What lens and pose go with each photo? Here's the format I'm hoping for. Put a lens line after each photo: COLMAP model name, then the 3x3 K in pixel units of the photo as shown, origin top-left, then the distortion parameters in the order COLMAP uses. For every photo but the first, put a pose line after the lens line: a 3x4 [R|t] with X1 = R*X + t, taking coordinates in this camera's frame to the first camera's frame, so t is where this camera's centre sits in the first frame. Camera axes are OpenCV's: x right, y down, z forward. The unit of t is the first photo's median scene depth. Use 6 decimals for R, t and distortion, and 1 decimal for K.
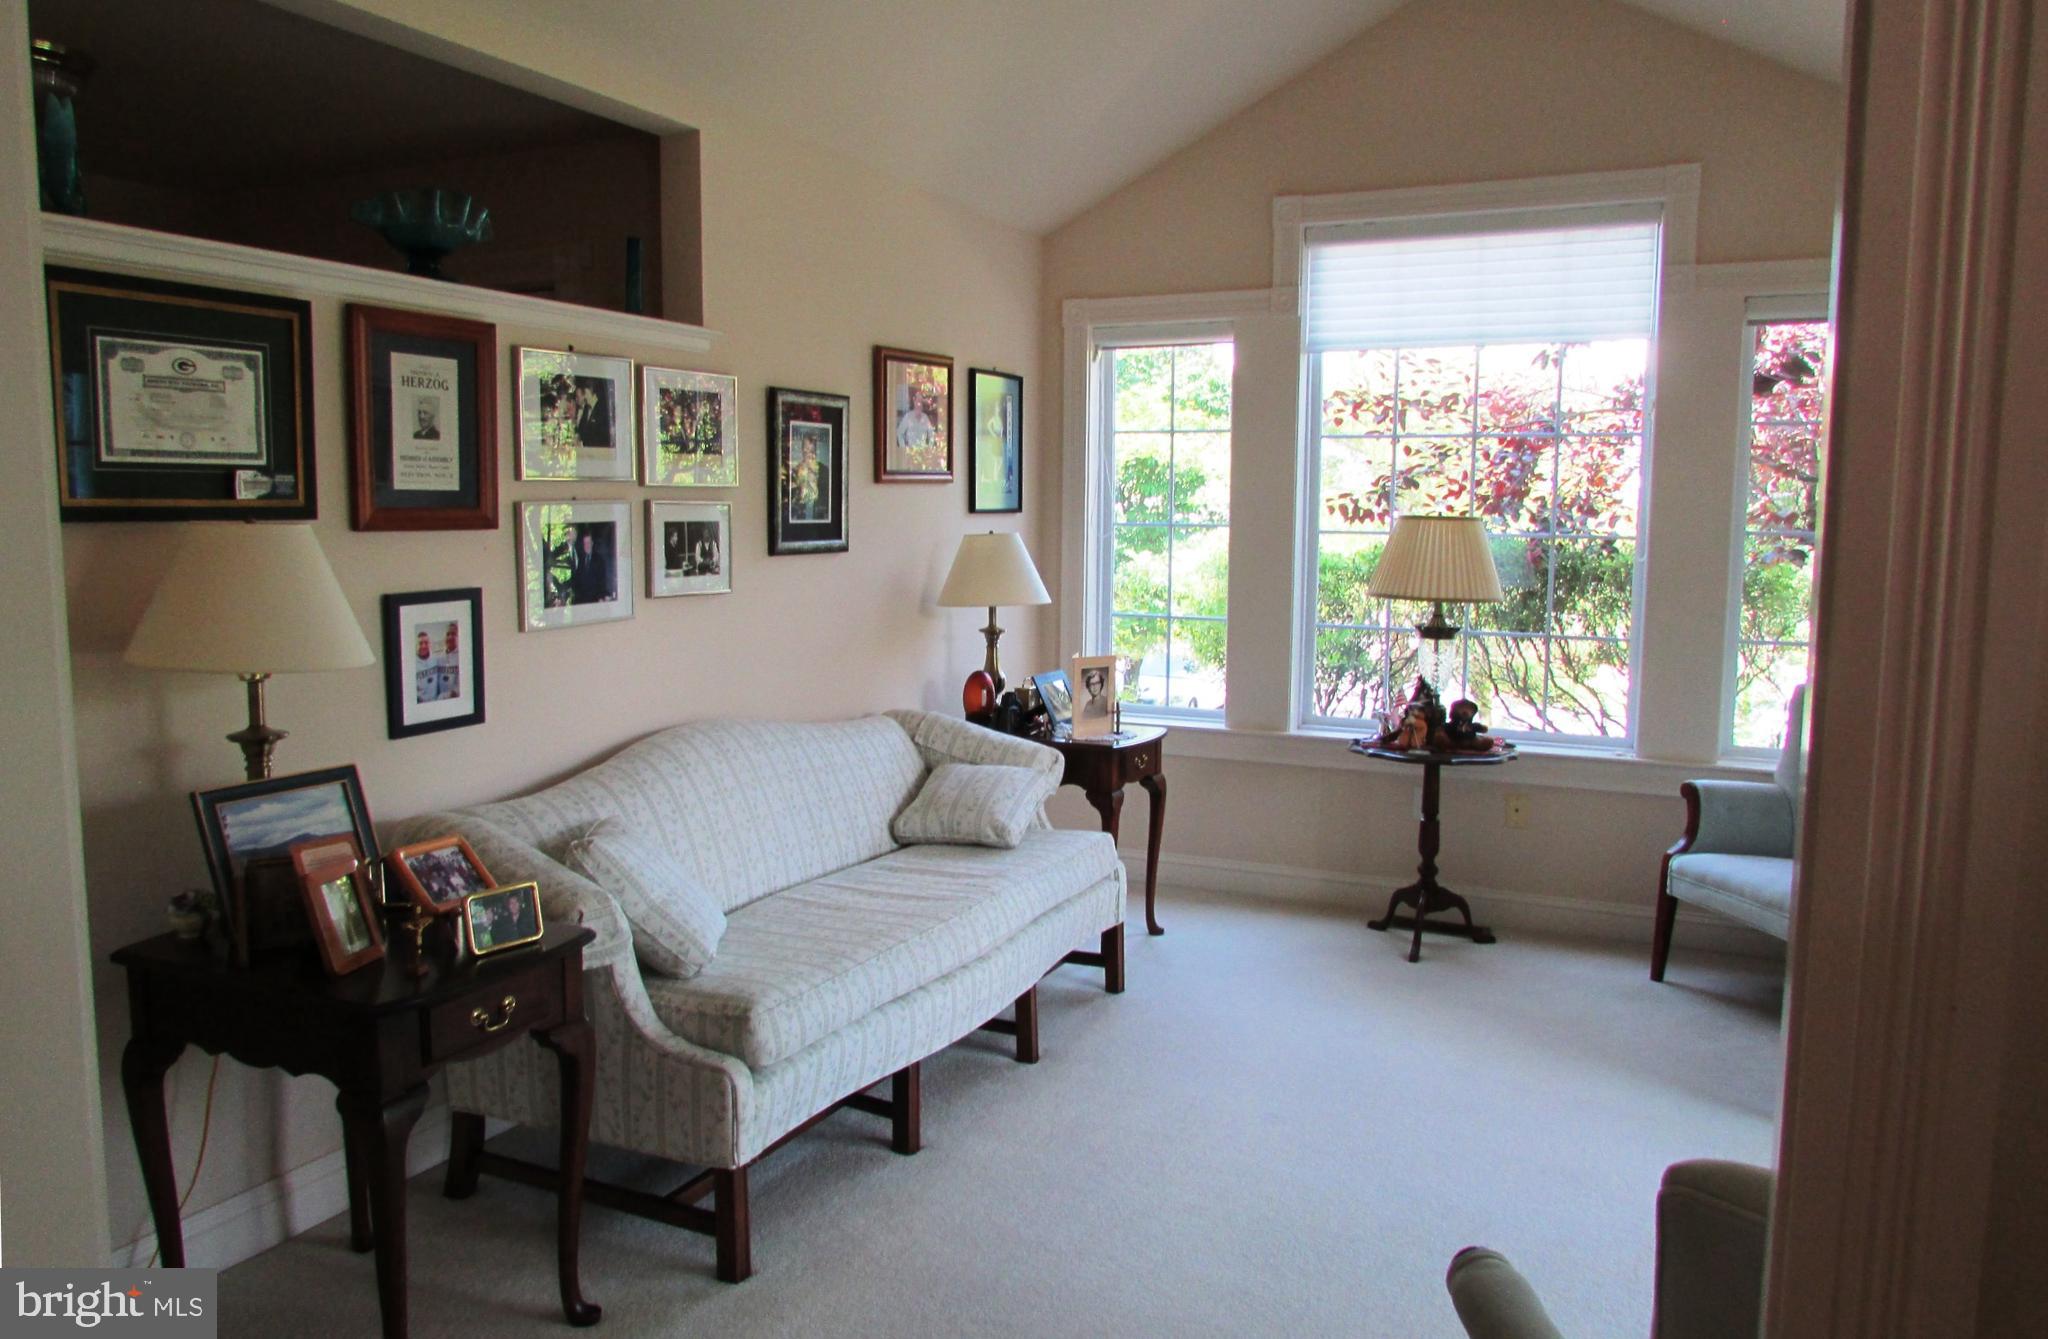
lens RADIAL K [[1518.8, 0, 1024.0], [0, 1518.8, 669.5], [0, 0, 1]] dist [-0.002079, -0.000634]
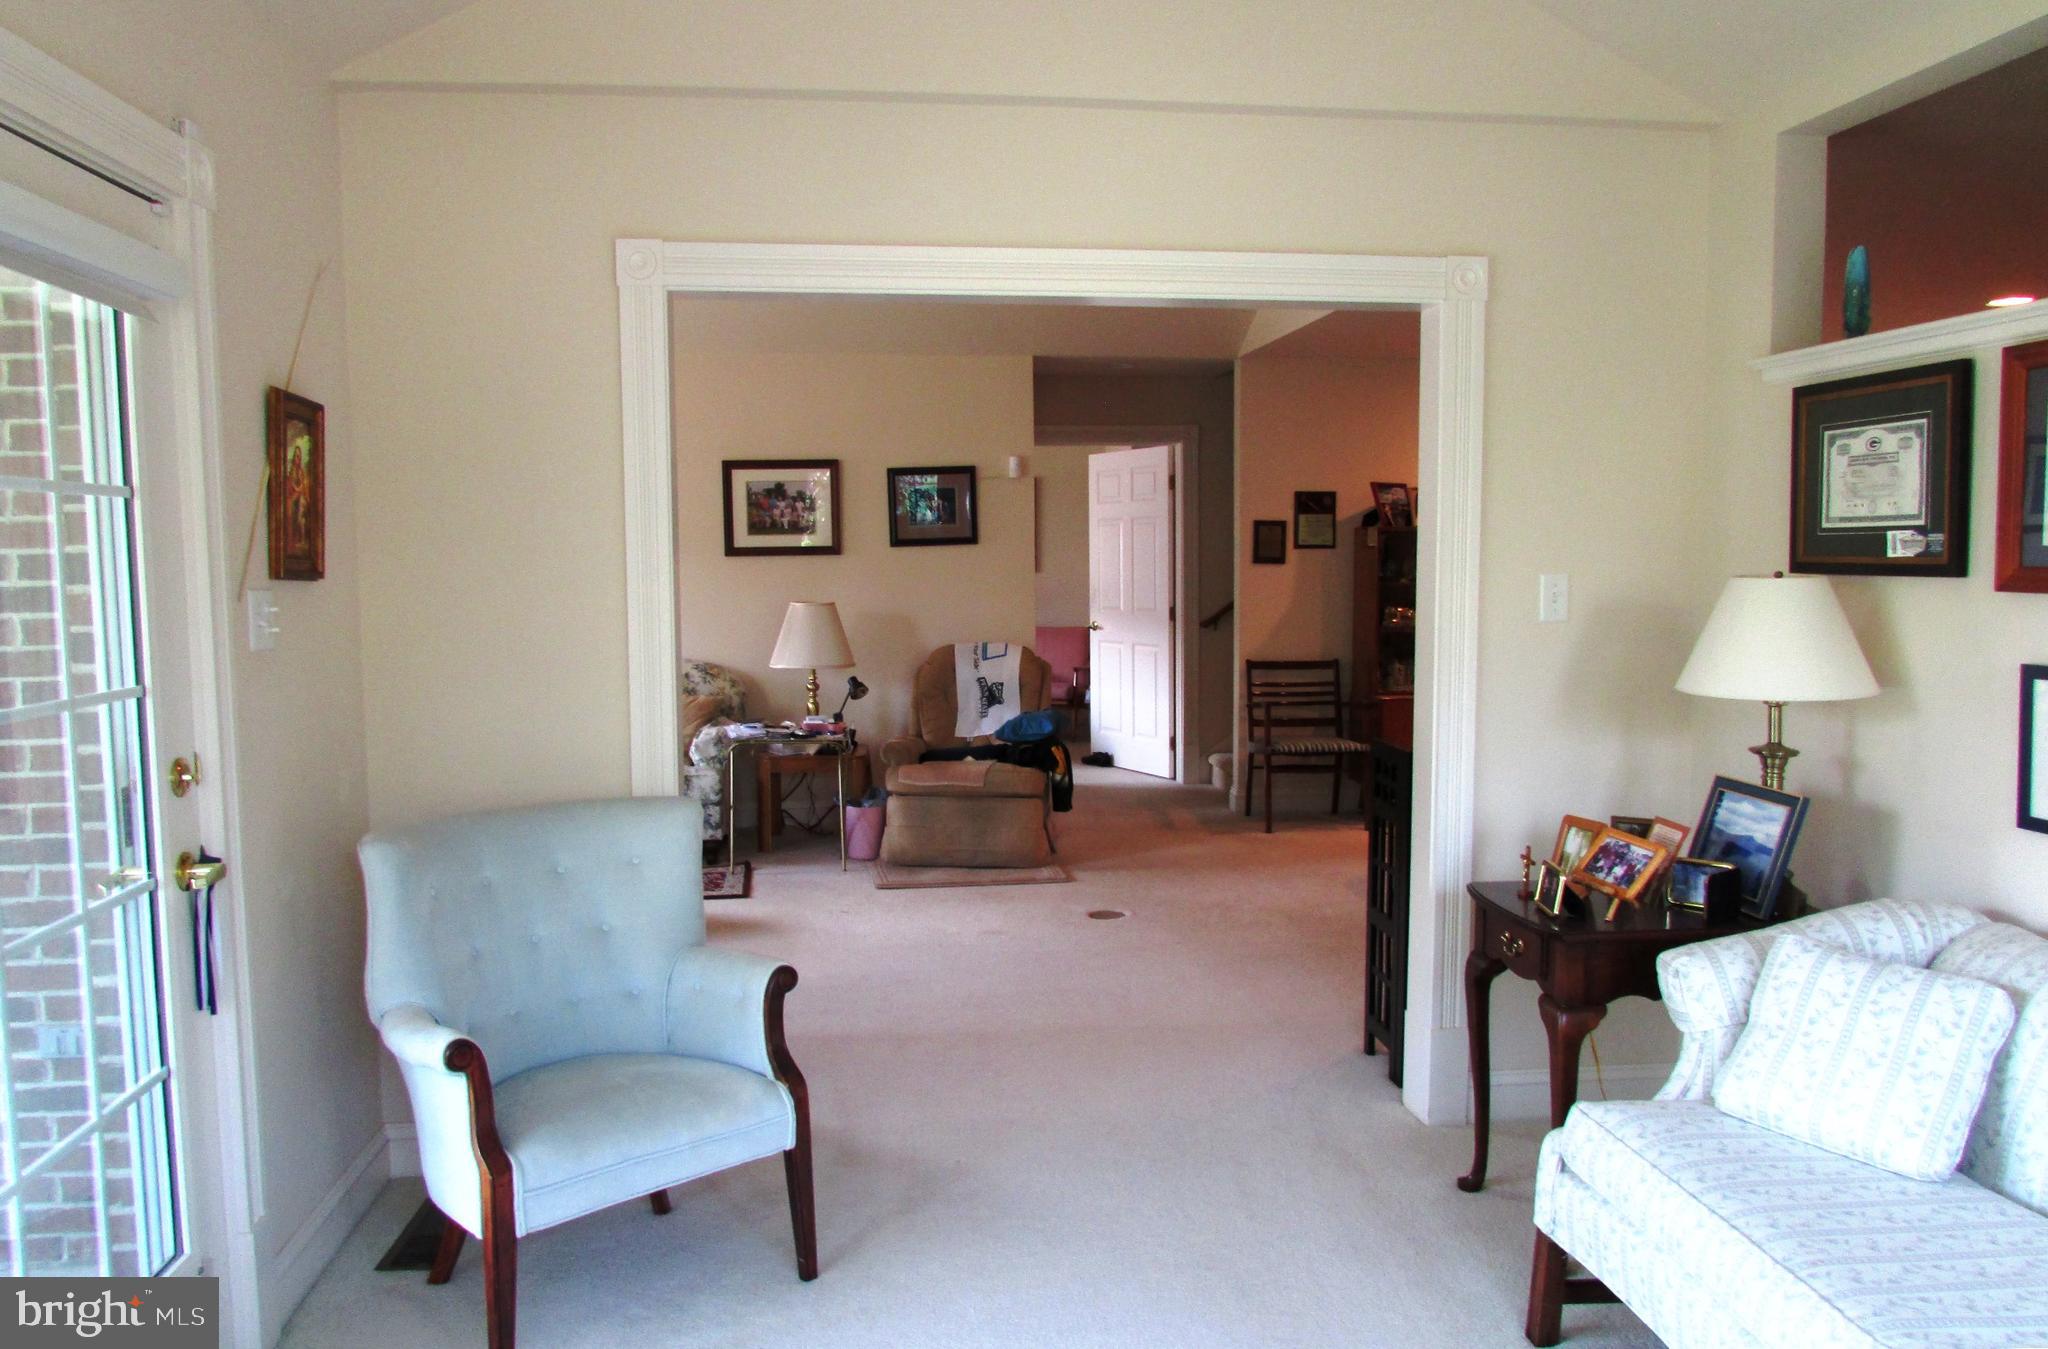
lens RADIAL K [[1524.1, 0, 1024.0], [0, 1524.1, 674.5], [0, 0, 1]] dist [-0.012347, -0.000346]
pose [[-0.841420, 0.041409, -0.538793, 0.534886], [-0.061000, 0.983408, 0.170842, -0.154485], [0.536928, 0.176616, -0.824934, 1.375986]]
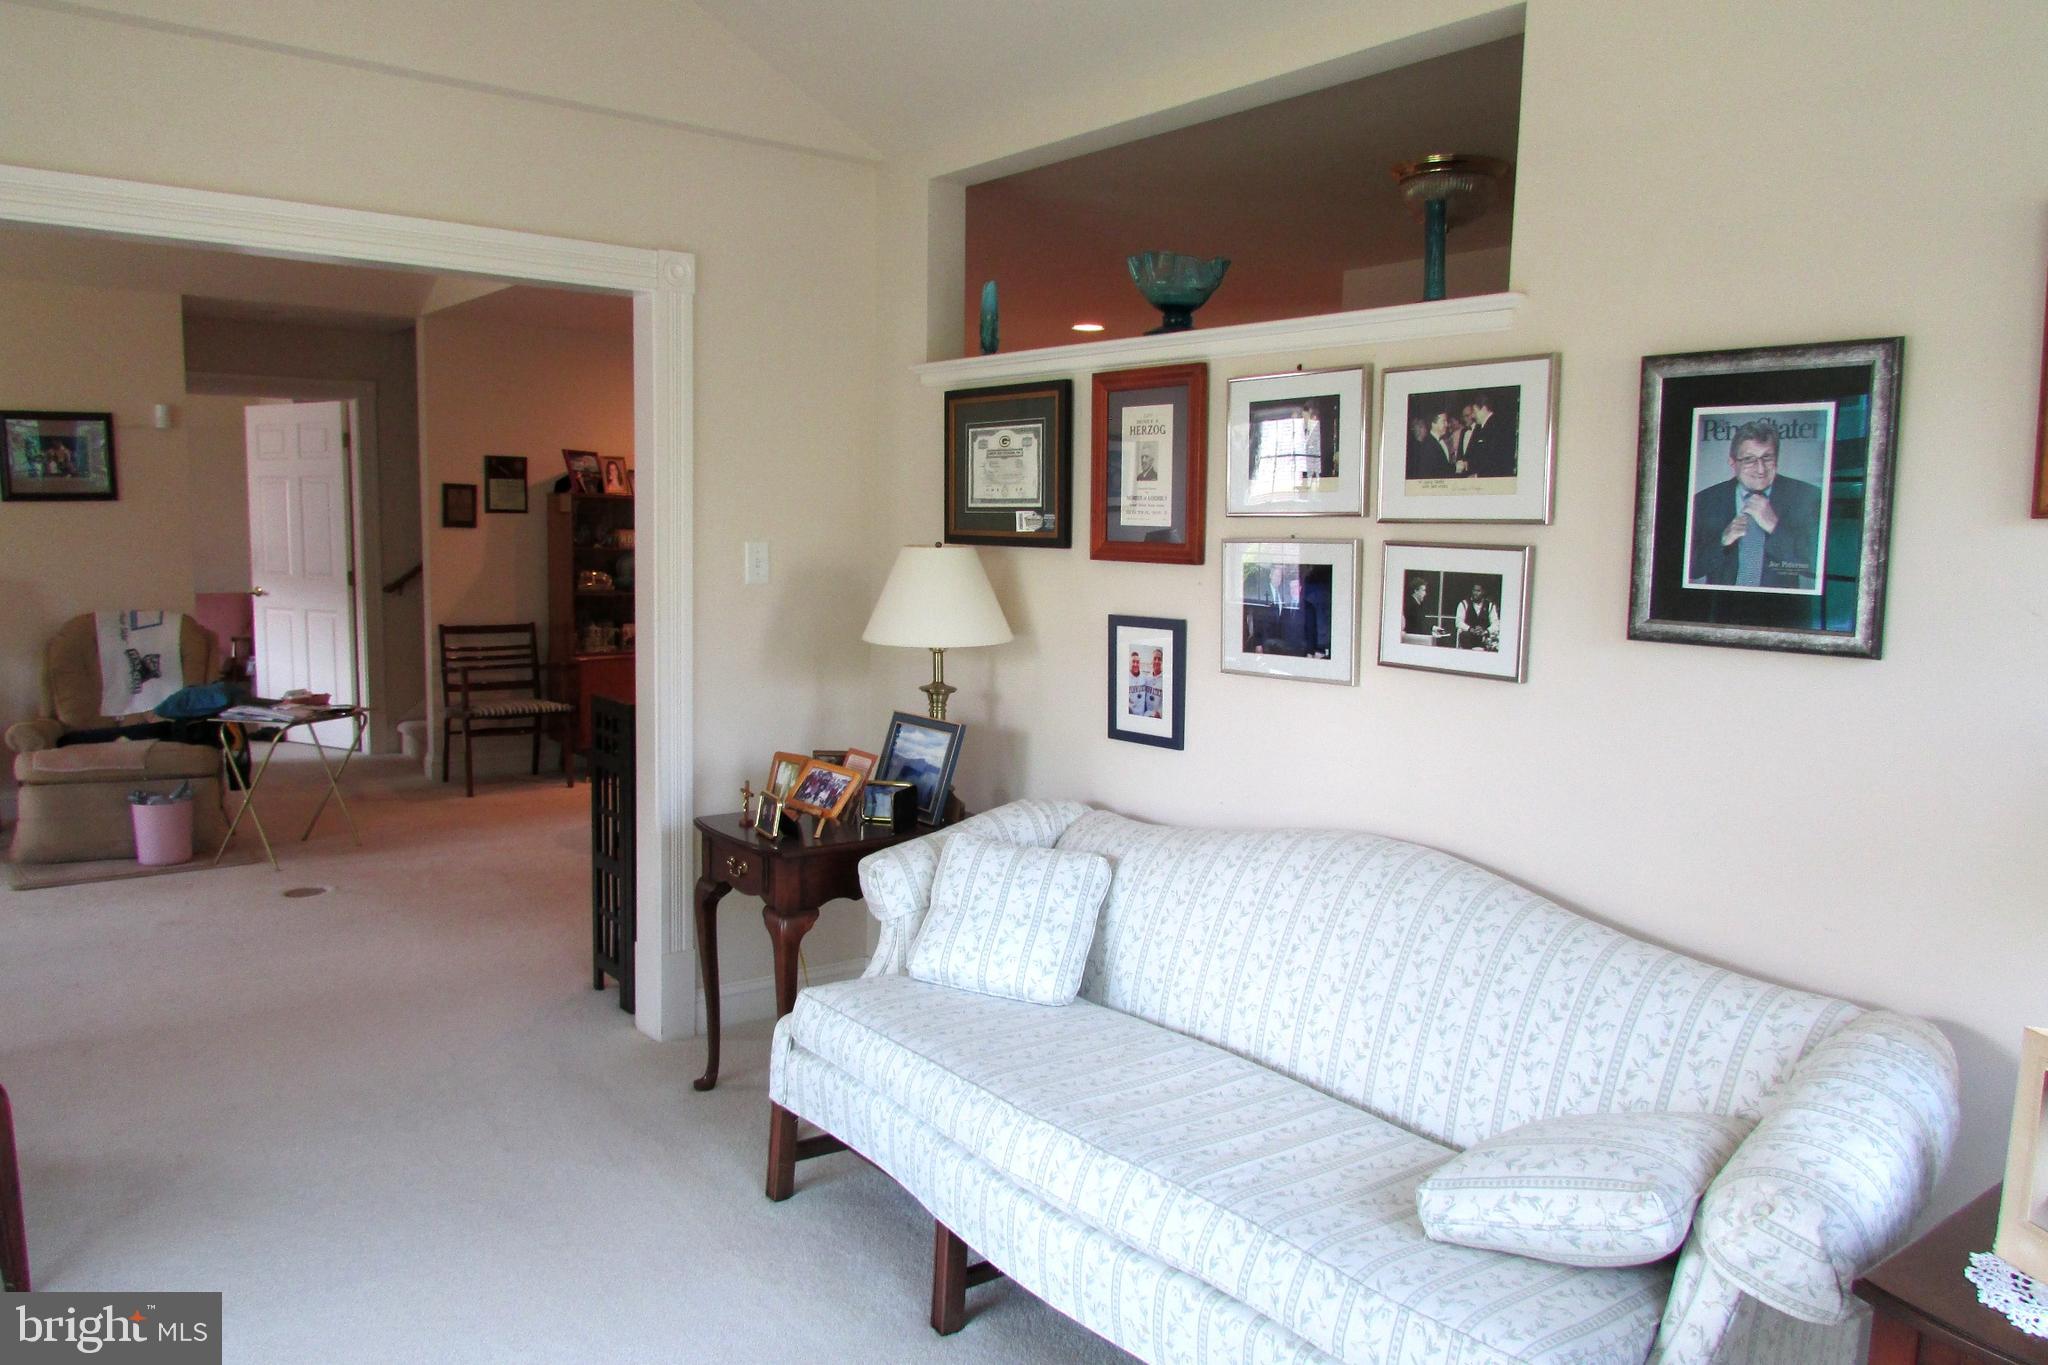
lens RADIAL K [[1495.9, 0, 1024.0], [0, 1495.9, 682.5], [0, 0, 1]] dist [-0.008820, -0.004204]
pose [[-0.446912, 0.082892, -0.890729, 0.629355], [-0.118680, 0.981403, 0.150876, -0.159779], [0.886671, 0.173140, -0.428763, 1.404078]]
